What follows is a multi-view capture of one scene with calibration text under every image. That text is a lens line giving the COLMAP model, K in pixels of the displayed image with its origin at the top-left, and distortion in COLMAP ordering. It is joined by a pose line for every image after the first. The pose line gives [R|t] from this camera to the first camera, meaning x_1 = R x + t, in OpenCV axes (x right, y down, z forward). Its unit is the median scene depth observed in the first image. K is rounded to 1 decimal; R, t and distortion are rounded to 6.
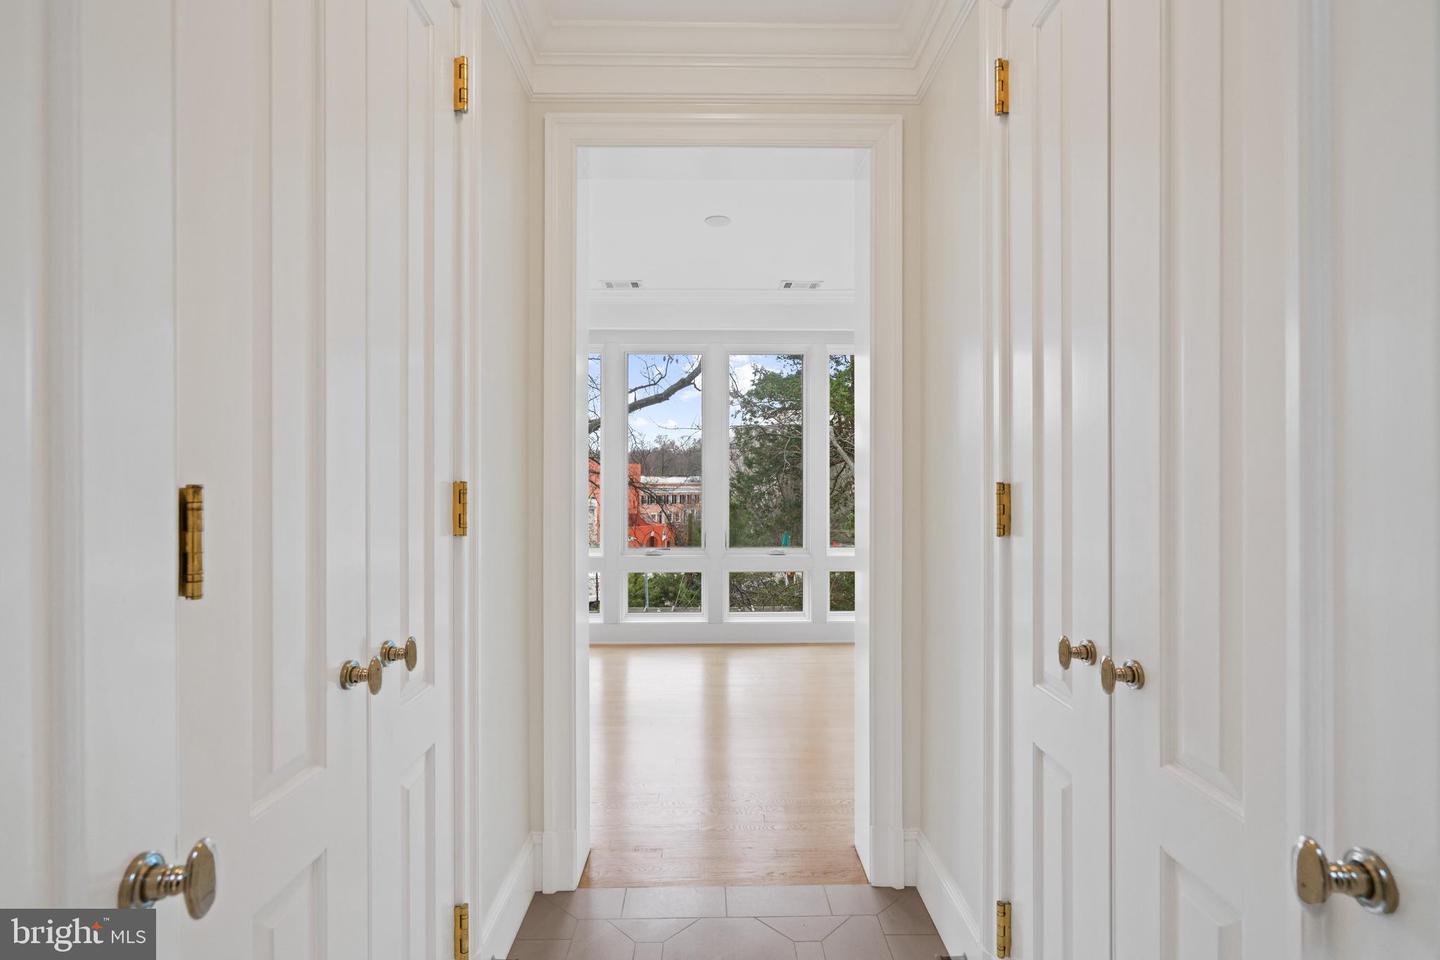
lens RADIAL K [[667.8, 0, 711.7], [0, 667.8, 478.6], [0, 0, 1]] dist [-0.001842, 0.000450]
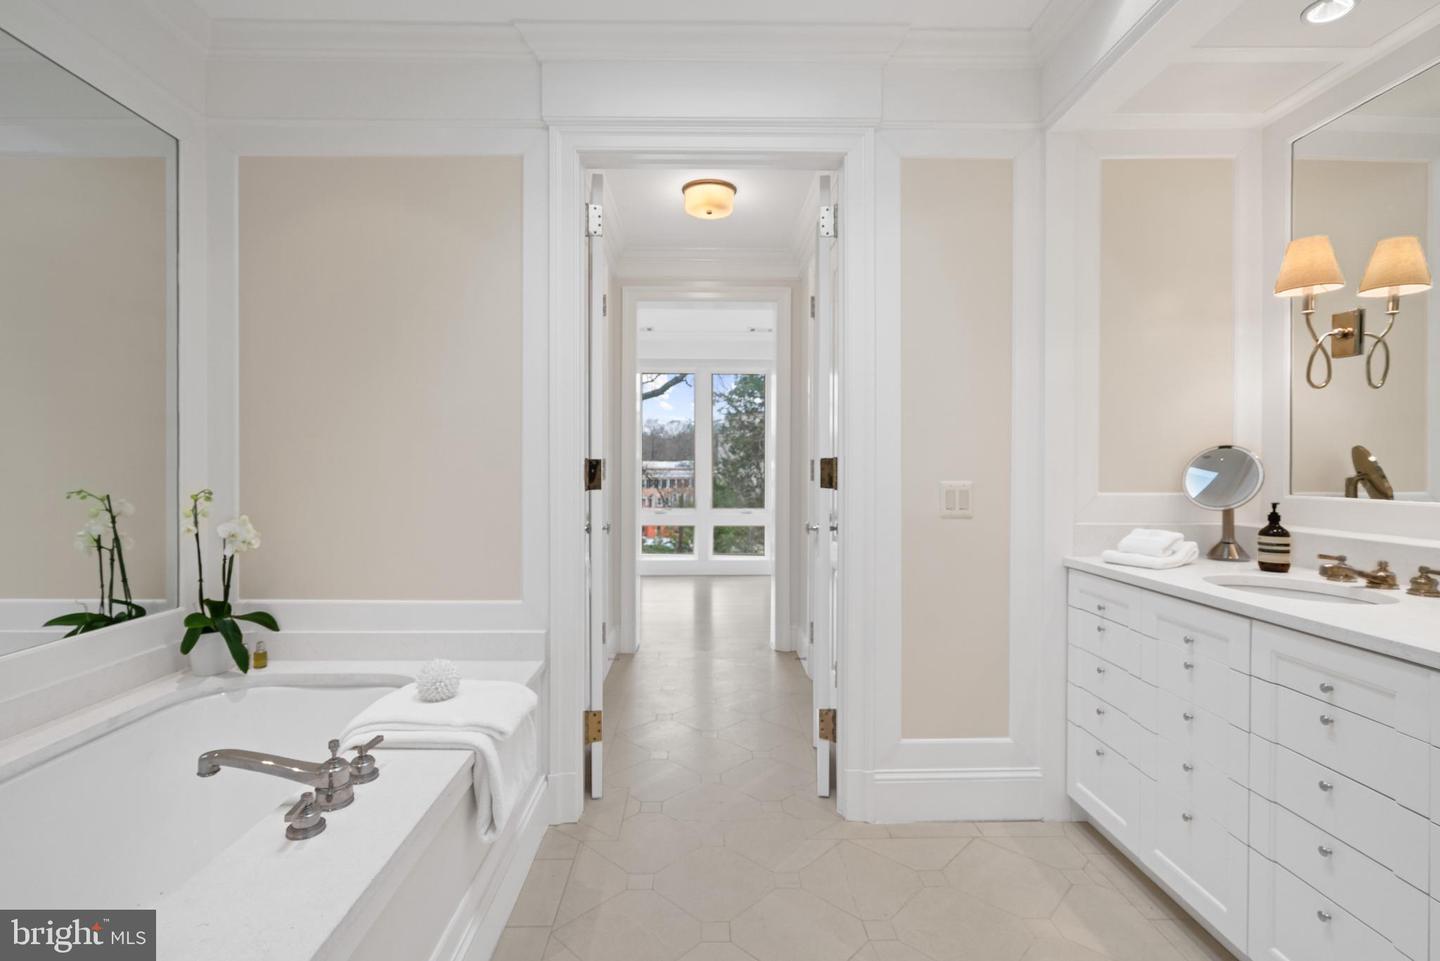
lens RADIAL K [[667.8, 0, 711.7], [0, 667.8, 479.1], [0, 0, 1]] dist [-0.001842, 0.000450]
pose [[0.999866, 0.003290, 0.016014, 0.000938], [-0.003660, 0.999726, 0.023138, 0.005494], [-0.015933, -0.023194, 0.999604, -0.403819]]
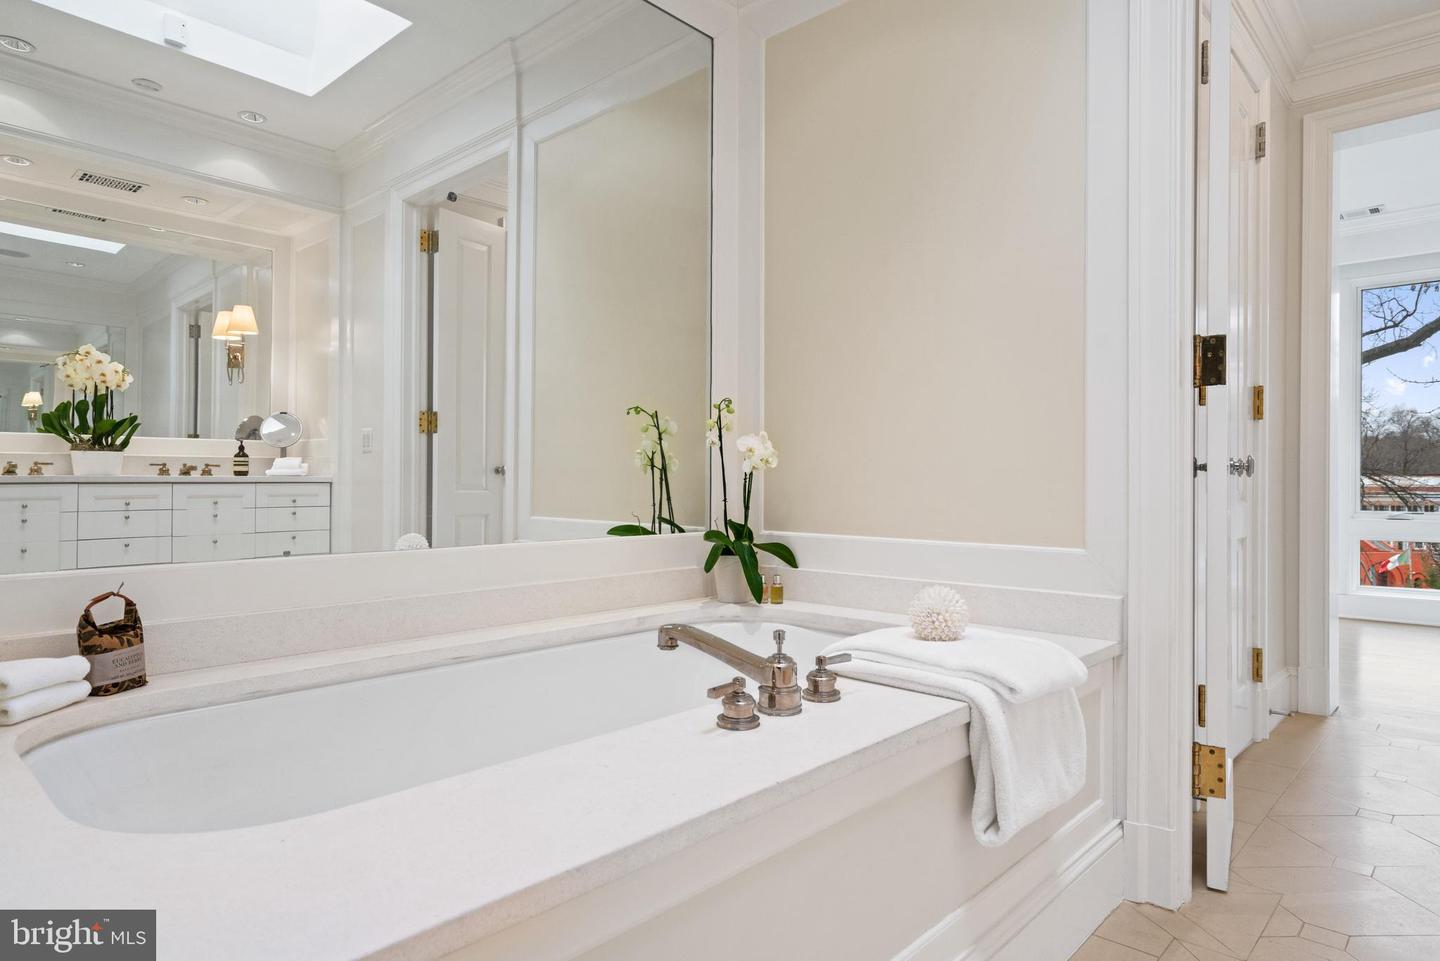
lens RADIAL K [[843.0, 0, 717.4], [0, 843.0, 494.5], [0, 0, 1]] dist [0.001488, 0.000731]
pose [[0.727082, 0.005509, -0.686528, 0.018972], [0.003243, 0.999929, 0.011458, 0.060463], [0.686542, -0.010557, 0.727013, -0.352842]]
